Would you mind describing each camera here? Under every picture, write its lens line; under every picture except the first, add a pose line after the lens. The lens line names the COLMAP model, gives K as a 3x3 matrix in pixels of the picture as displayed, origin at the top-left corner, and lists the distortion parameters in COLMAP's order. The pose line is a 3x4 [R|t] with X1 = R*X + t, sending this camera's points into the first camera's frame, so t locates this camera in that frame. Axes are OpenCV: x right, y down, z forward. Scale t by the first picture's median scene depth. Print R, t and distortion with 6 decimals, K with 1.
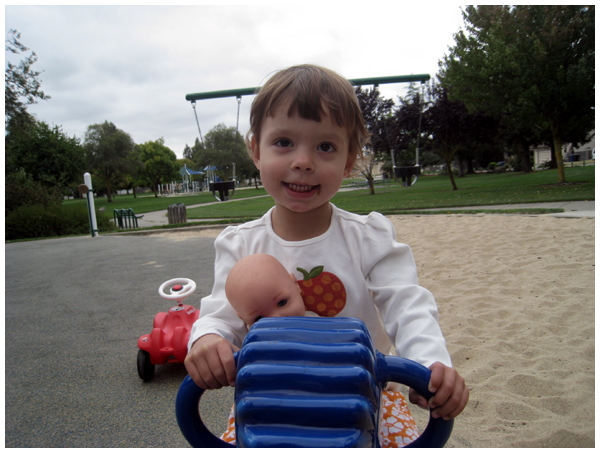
lens RADIAL K [[490.3, 0, 300.0], [0, 490.3, 226.5], [0, 0, 1]] dist [-0.149238, 0.102072]
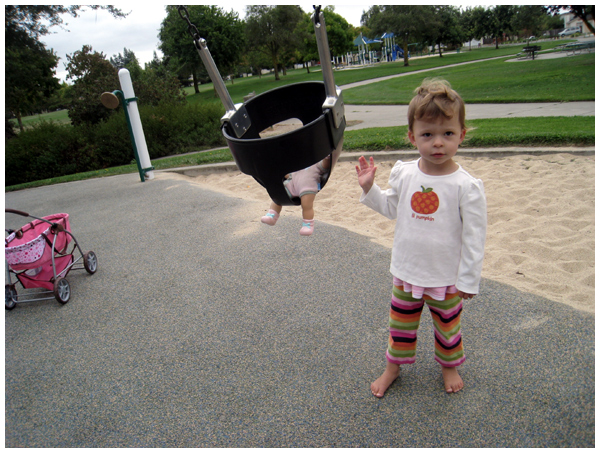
lens RADIAL K [[509.1, 0, 299.6], [0, 509.1, 211.8], [0, 0, 1]] dist [-0.125415, 0.006869]
pose [[0.936320, 0.039373, -0.348934, -0.009236], [0.038263, 0.976337, 0.212843, -0.013100], [0.349057, -0.212641, 0.912657, 0.104281]]
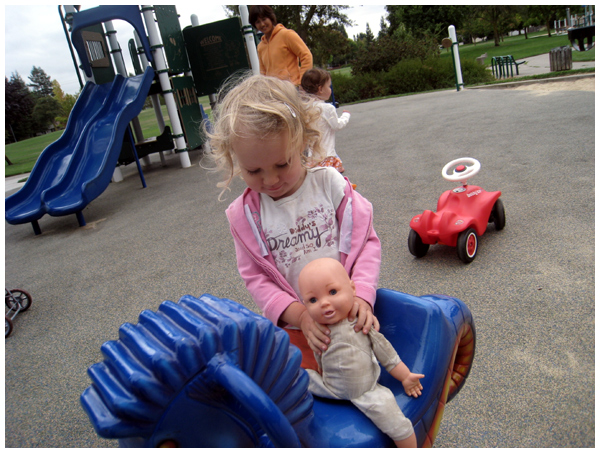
lens RADIAL K [[489.8, 0, 302.6], [0, 489.8, 225.5], [0, 0, 1]] dist [-0.146660, 0.096512]
pose [[0.725619, 0.144705, -0.672708, 0.009259], [0.070642, 0.956806, 0.282015, -0.002994], [0.684460, -0.252157, 0.684055, 0.004721]]
